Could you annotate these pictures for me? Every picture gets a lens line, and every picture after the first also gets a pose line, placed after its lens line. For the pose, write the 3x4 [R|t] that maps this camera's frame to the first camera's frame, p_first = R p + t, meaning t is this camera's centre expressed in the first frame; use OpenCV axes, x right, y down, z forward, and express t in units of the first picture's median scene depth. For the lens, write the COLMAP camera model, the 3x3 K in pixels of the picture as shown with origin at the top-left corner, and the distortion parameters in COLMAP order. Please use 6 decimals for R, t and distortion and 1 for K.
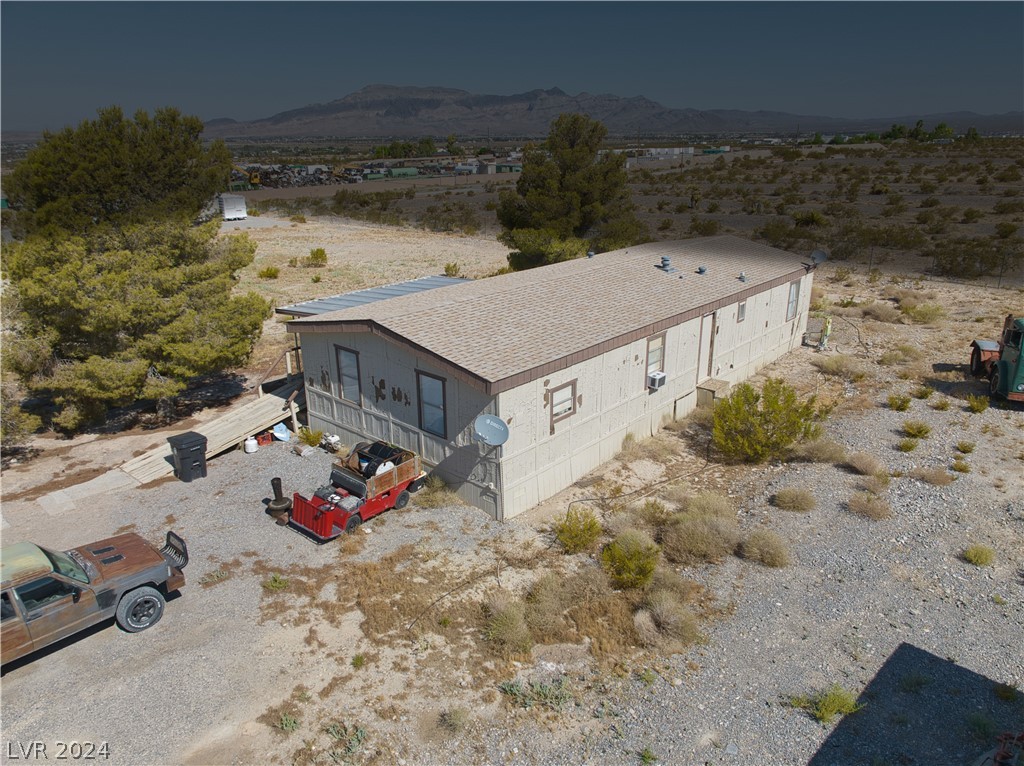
lens RADIAL K [[725.9, 0, 516.4], [0, 725.9, 384.6], [0, 0, 1]] dist [0.023408, -0.052829]
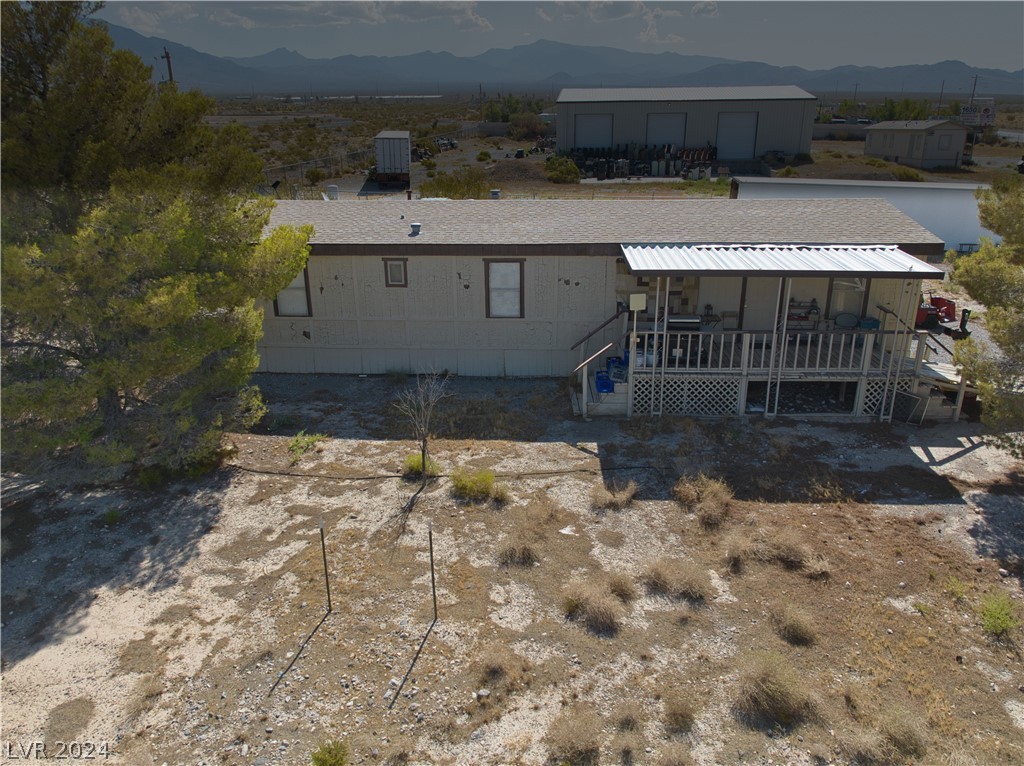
lens RADIAL K [[728.5, 0, 512.0], [0, 728.5, 383.0], [0, 0, 1]] dist [0.024205, -0.044396]
pose [[-0.615337, -0.249186, 0.747842, -0.779691], [0.273625, 0.822205, 0.499107, -0.593018], [-0.739250, 0.511747, -0.437750, 2.077493]]
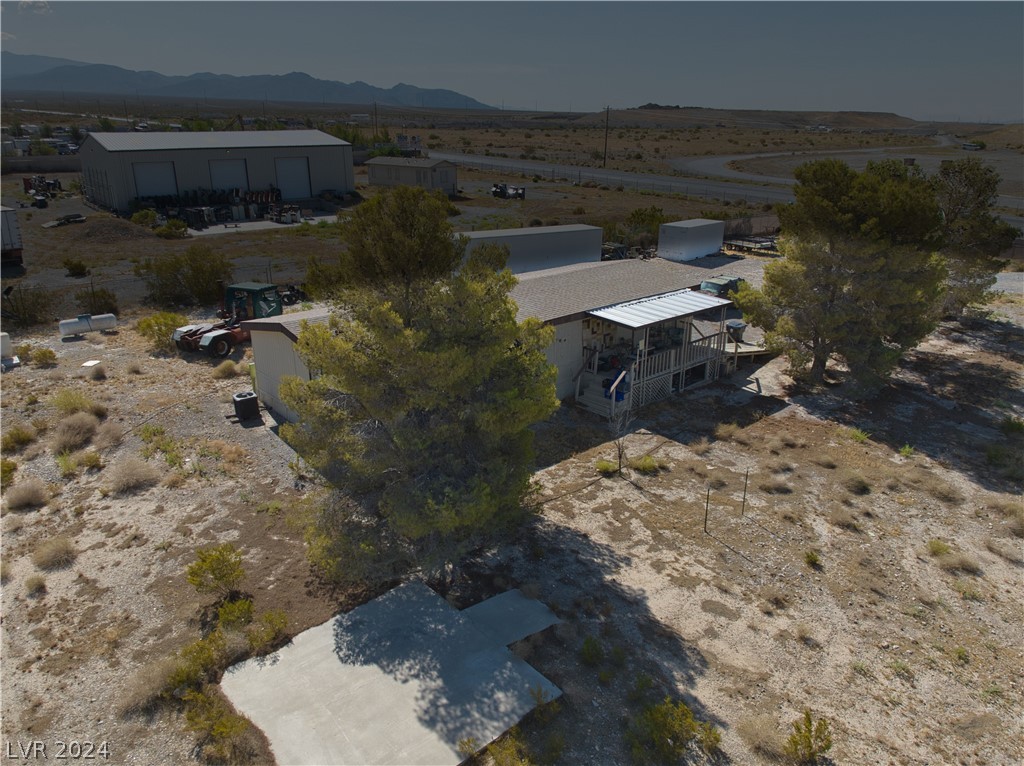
lens RADIAL K [[725.9, 0, 516.4], [0, 725.9, 384.6], [0, 0, 1]] dist [0.023408, -0.052829]
pose [[-0.991237, -0.030076, 0.128629, -0.127456], [0.057271, 0.779623, 0.623625, -1.103673], [-0.119038, 0.625527, -0.771068, 2.804189]]
